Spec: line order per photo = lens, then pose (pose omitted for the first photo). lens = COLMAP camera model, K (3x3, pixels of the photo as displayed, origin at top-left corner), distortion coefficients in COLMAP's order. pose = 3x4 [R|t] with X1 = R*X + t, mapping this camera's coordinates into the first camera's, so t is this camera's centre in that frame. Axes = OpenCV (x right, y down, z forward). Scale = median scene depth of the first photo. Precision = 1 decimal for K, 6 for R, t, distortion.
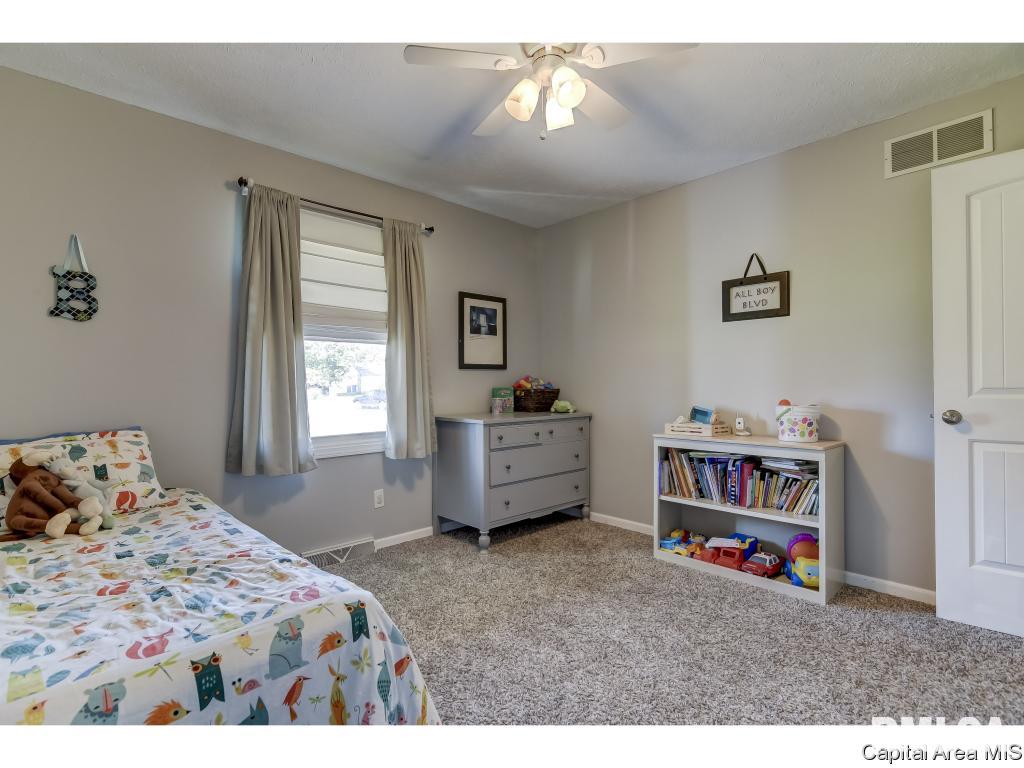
lens RADIAL K [[491.3, 0, 508.7], [0, 491.3, 381.6], [0, 0, 1]] dist [0.000861, -0.000750]
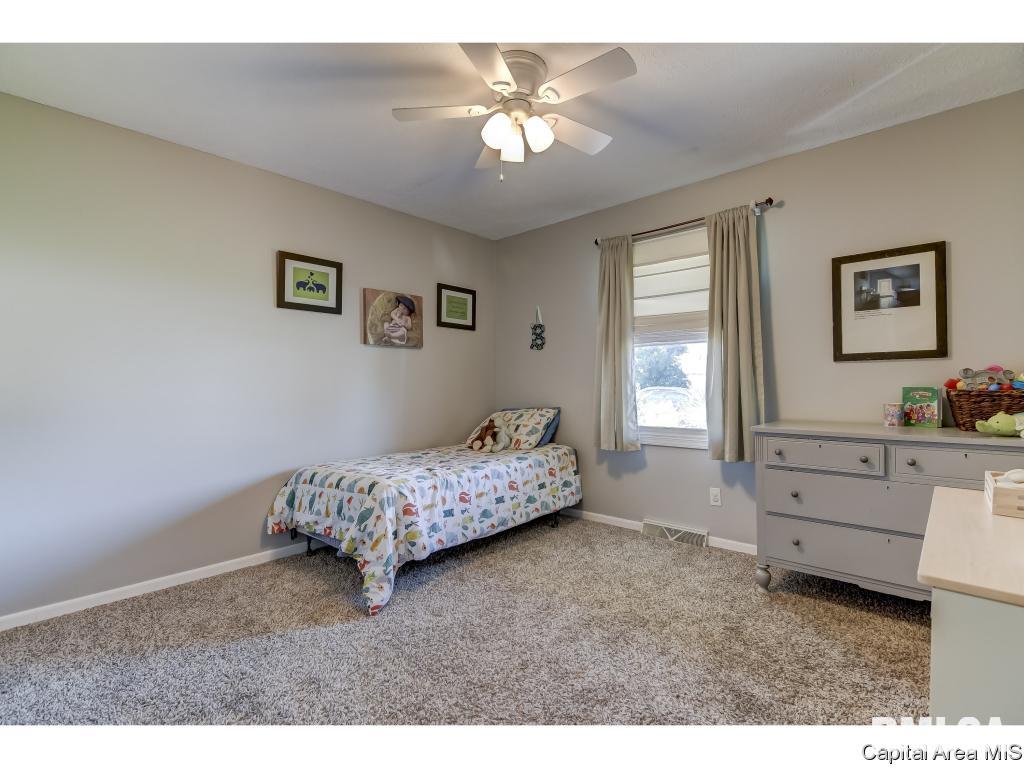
lens RADIAL K [[491.3, 0, 508.7], [0, 491.3, 381.6], [0, 0, 1]] dist [0.000861, -0.000750]
pose [[0.065432, 0.003032, -0.997852, 0.718990], [0.015415, 0.999873, 0.004049, -0.006626], [0.997738, -0.015647, 0.065377, 0.527161]]
